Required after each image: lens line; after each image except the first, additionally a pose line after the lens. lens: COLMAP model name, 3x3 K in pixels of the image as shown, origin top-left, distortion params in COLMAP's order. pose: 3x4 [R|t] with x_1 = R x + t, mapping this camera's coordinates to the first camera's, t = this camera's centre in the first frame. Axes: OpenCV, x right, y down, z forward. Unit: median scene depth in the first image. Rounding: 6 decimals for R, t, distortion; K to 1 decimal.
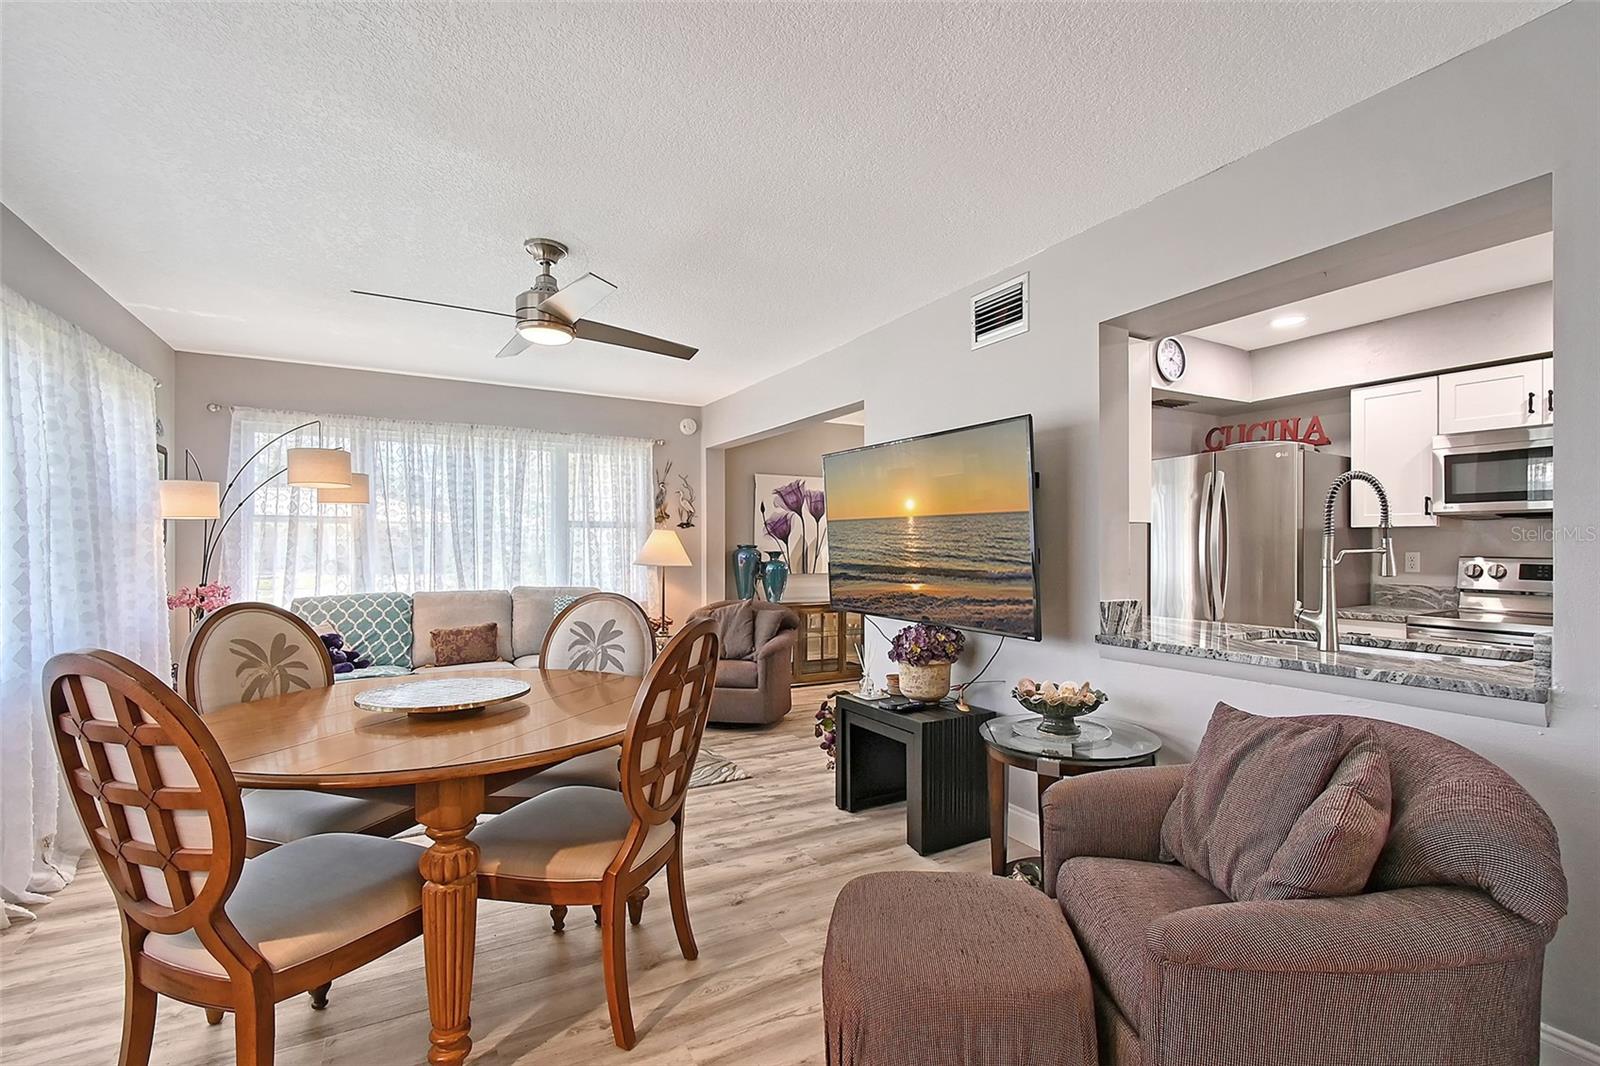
lens RADIAL K [[726.2, 0, 803.6], [0, 726.2, 544.4], [0, 0, 1]] dist [0.004709, 0.001255]
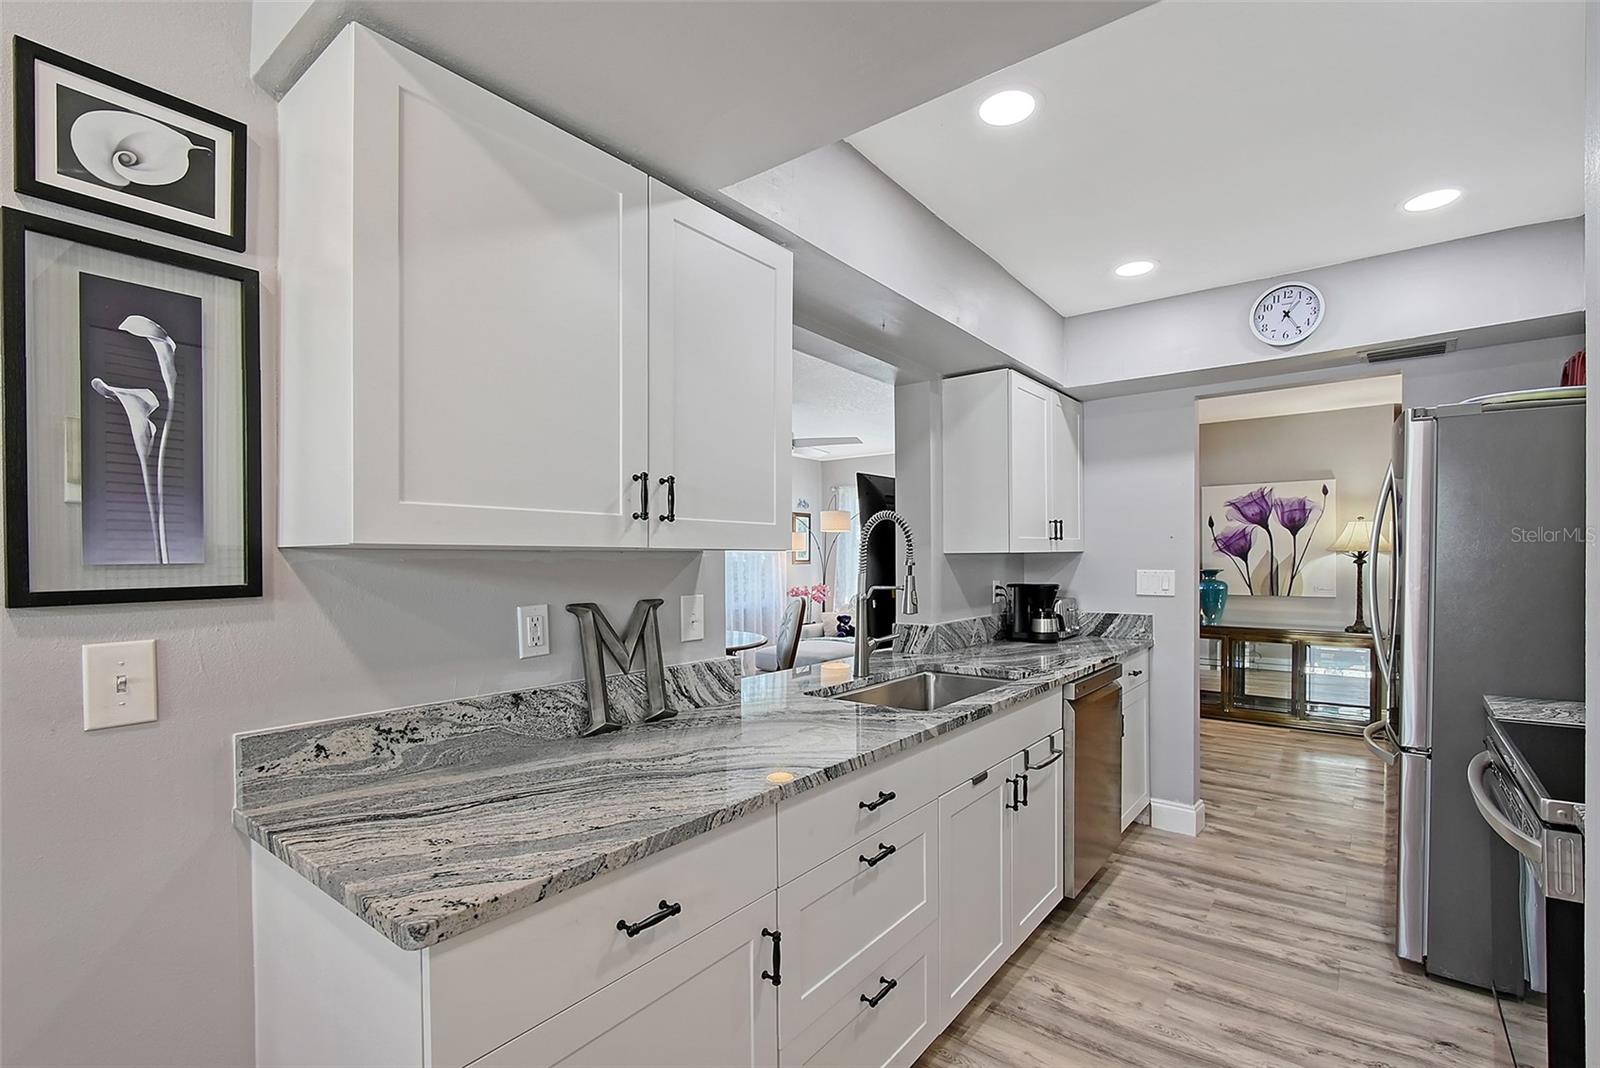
lens RADIAL K [[726.2, 0, 804.9], [0, 726.2, 550.0], [0, 0, 1]] dist [0.004709, 0.001255]
pose [[0.385995, -0.010123, -0.922445, 0.586608], [0.010191, 0.999926, -0.006709, -0.014177], [0.922445, -0.006811, 0.386069, 0.162882]]
